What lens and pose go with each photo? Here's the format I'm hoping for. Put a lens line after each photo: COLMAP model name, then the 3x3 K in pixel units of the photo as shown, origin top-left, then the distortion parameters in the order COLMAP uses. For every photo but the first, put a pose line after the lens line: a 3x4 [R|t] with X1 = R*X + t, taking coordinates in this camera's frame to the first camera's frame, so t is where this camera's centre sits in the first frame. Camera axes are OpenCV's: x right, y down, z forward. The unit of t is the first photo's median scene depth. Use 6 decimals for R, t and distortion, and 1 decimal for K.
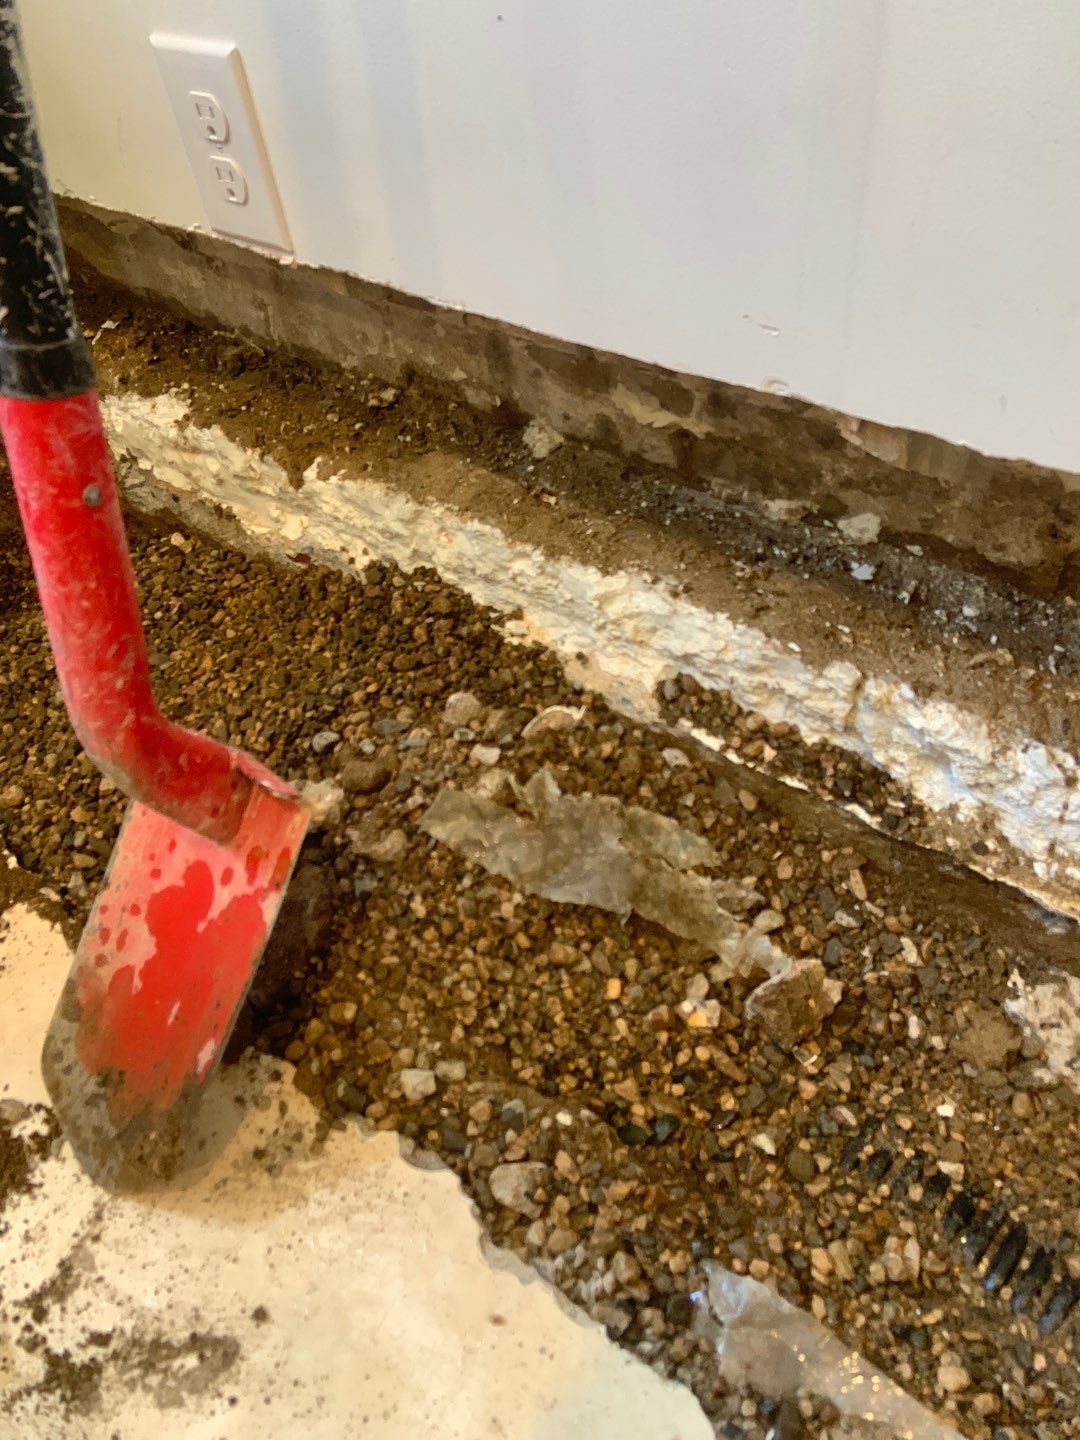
lens RADIAL K [[1067.0, 0, 540.0], [0, 1067.0, 720.0], [0, 0, 1]] dist [0.104619, -0.129881]
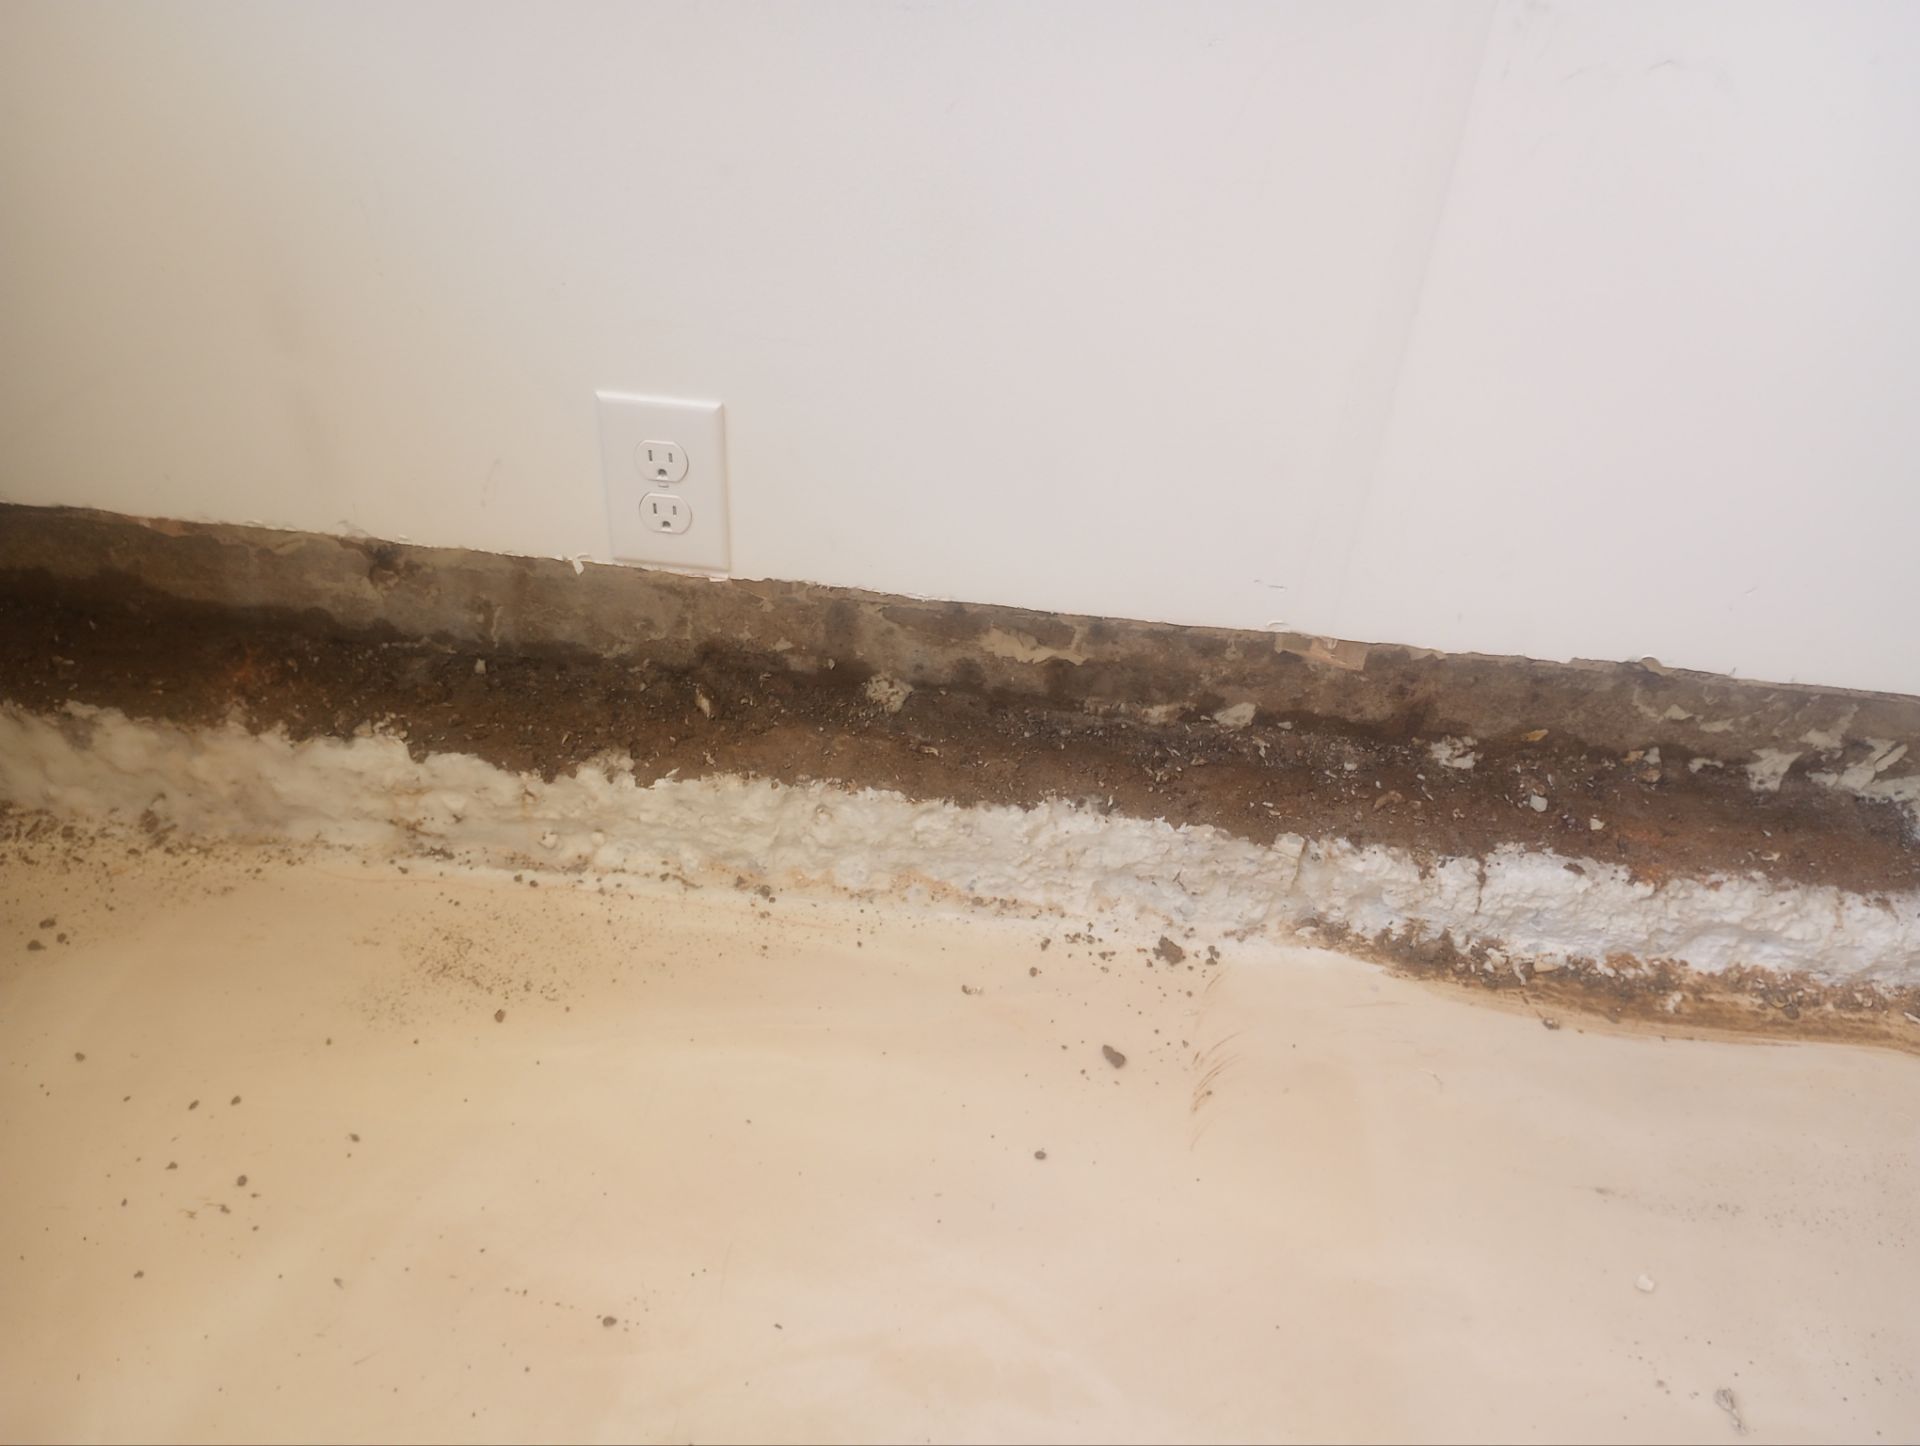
lens RADIAL K [[1532.6, 0, 960.0], [0, 1532.6, 723.0], [0, 0, 1]] dist [0.002749, -0.000296]
pose [[0.846249, -0.210417, 0.489476, -0.702785], [0.284228, 0.955354, -0.080710, -0.119973], [-0.450640, 0.207423, 0.868274, -0.244440]]
